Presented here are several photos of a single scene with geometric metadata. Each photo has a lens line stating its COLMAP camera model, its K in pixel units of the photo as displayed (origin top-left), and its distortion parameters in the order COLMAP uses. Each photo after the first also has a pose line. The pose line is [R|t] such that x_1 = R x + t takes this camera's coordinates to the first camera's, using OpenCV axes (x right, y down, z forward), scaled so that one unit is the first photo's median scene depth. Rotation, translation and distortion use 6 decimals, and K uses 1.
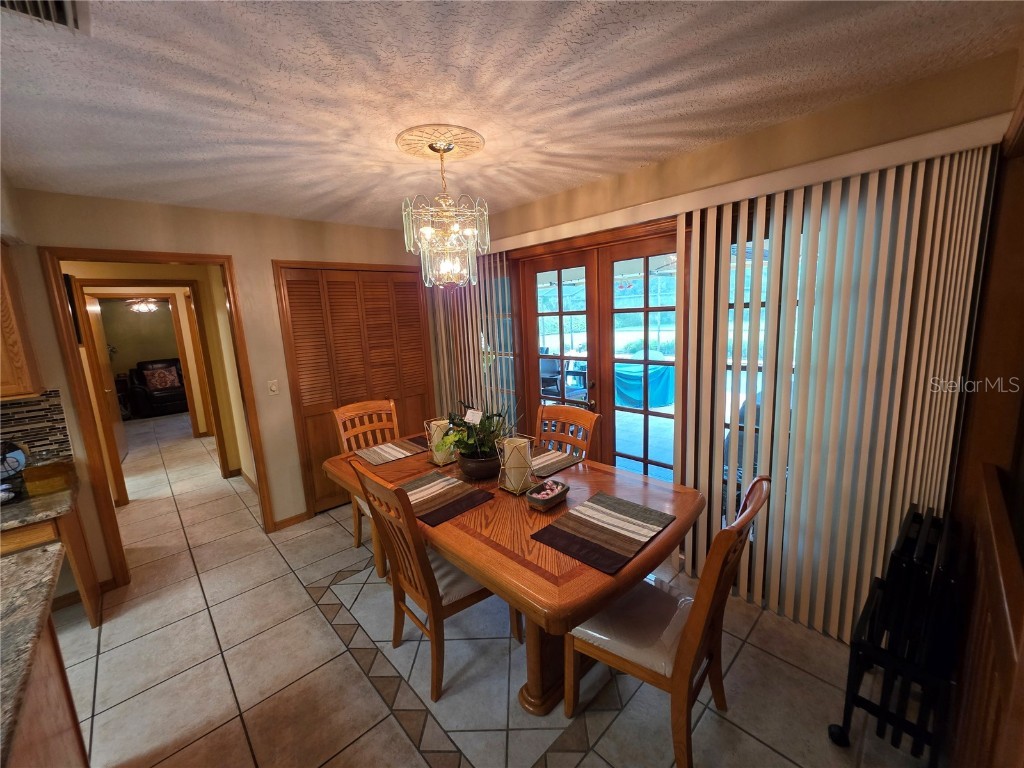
lens RADIAL K [[408.2, 0, 512.6], [0, 408.2, 381.8], [0, 0, 1]] dist [-0.000230, -0.000313]
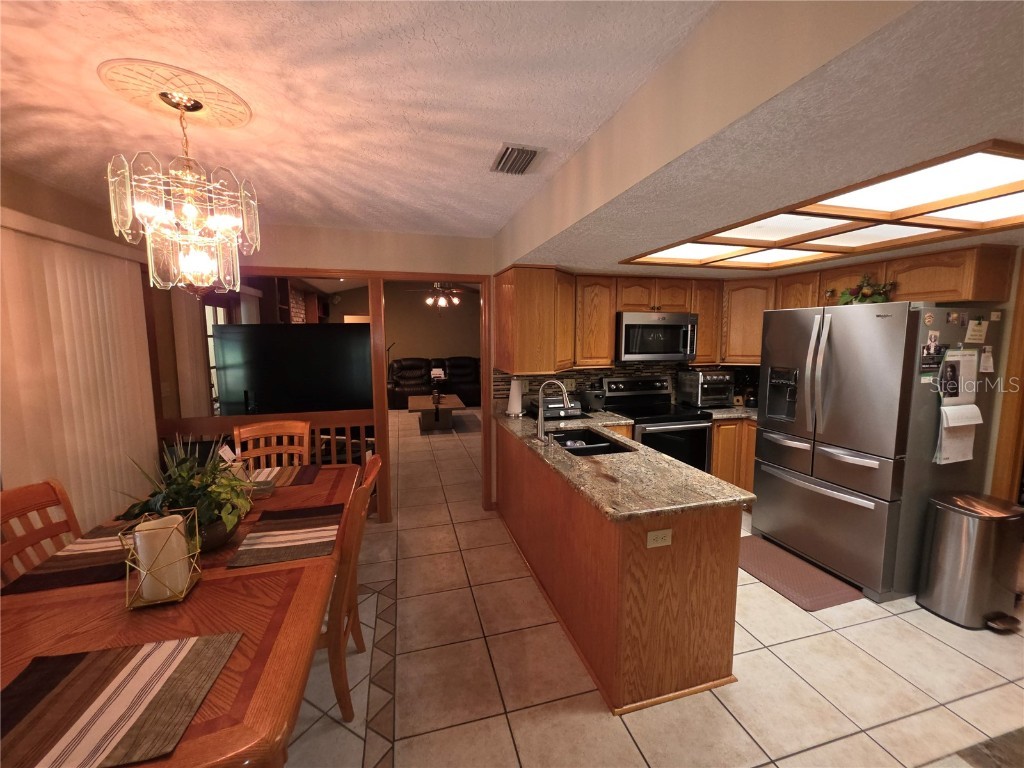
lens RADIAL K [[408.2, 0, 511.6], [0, 408.2, 378.5], [0, 0, 1]] dist [-0.000230, -0.000313]
pose [[-0.878030, -0.000355, 0.478605, -1.153835], [0.124070, 0.965646, 0.228330, -0.206898], [-0.462244, 0.259861, -0.847822, 1.625385]]
